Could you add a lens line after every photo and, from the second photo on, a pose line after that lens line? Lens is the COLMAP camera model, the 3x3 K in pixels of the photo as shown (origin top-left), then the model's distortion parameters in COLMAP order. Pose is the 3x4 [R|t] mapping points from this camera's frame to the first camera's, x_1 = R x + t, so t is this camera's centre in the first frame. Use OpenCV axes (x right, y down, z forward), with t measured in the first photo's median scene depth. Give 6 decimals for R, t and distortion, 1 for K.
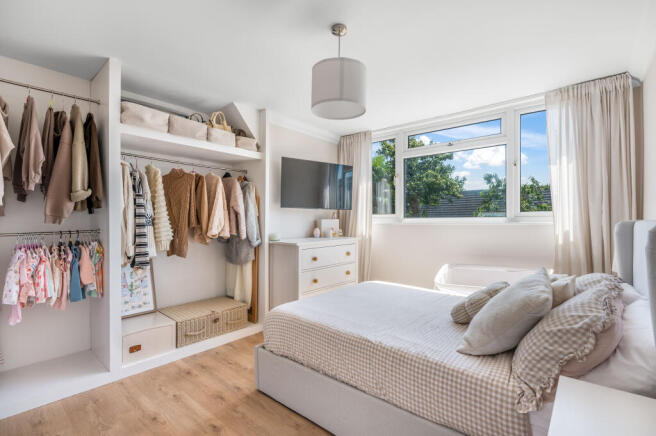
lens RADIAL K [[295.0, 0, 330.1], [0, 295.0, 216.1], [0, 0, 1]] dist [-0.002360, -0.001818]
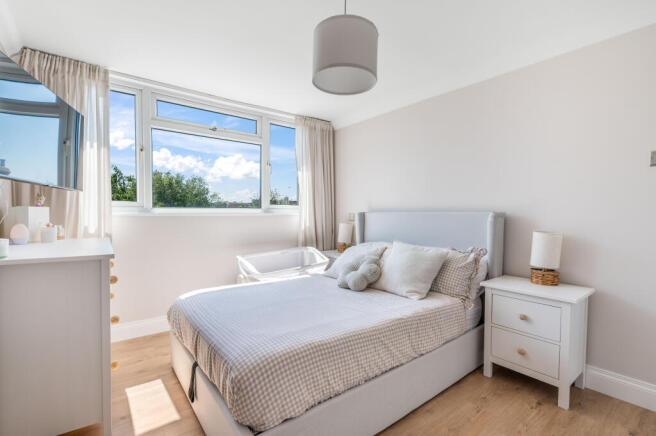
lens RADIAL K [[295.0, 0, 329.3], [0, 295.0, 219.4], [0, 0, 1]] dist [-0.002360, -0.001818]
pose [[0.226120, -0.021317, 0.973866, -0.503738], [-0.019878, 0.999451, 0.026492, 0.010980], [-0.973897, -0.025349, 0.225572, 0.508261]]
